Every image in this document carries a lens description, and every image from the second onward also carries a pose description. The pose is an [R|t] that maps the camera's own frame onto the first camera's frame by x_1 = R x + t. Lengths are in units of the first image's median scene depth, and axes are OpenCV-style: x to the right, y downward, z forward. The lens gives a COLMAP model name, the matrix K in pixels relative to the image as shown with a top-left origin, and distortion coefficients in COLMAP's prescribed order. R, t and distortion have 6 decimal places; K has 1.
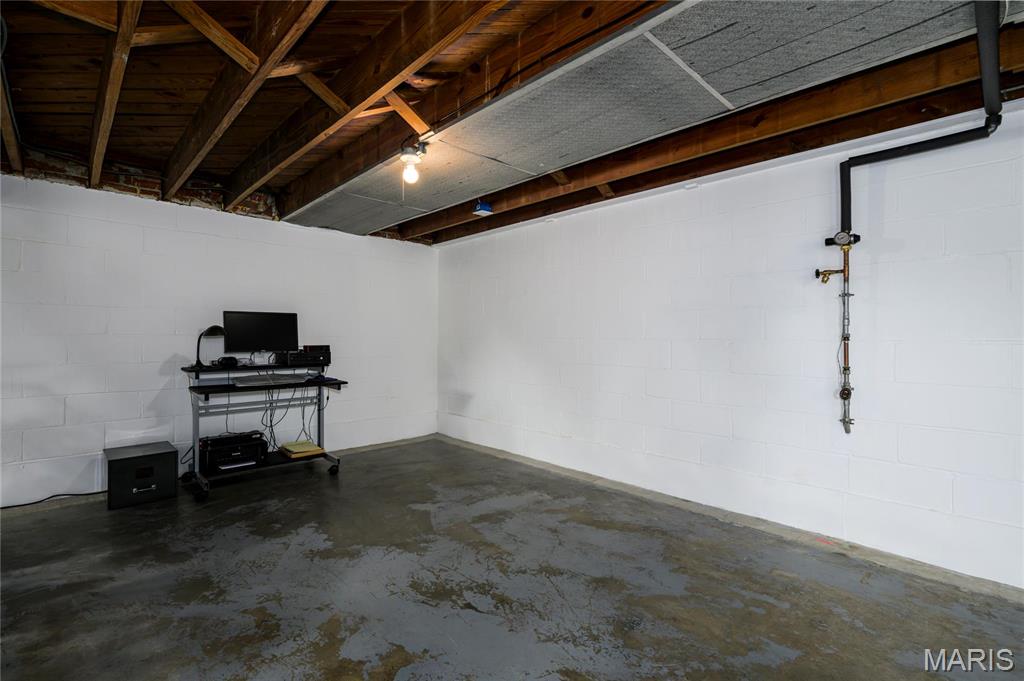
lens RADIAL K [[465.5, 0, 512.1], [0, 465.5, 340.3], [0, 0, 1]] dist [0.000063, -0.000421]
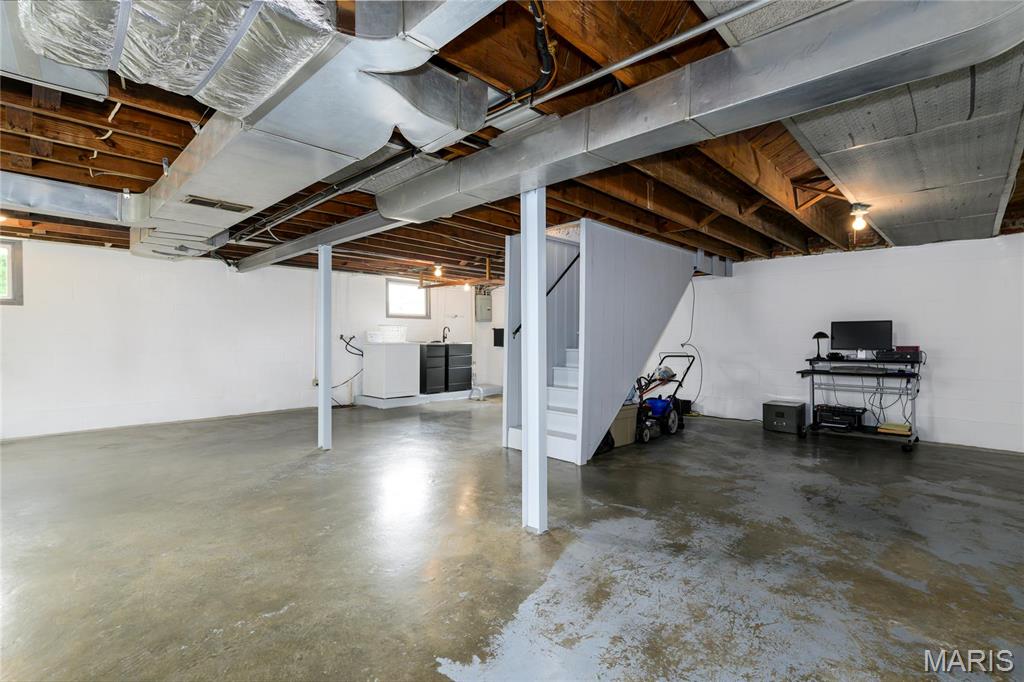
lens RADIAL K [[465.5, 0, 513.3], [0, 465.5, 340.4], [0, 0, 1]] dist [0.000063, -0.000421]
pose [[0.026715, 0.000236, -0.999643, 1.048182], [-0.004357, 0.999990, 0.000120, 0.001336], [0.999634, 0.004353, 0.026716, -0.080233]]
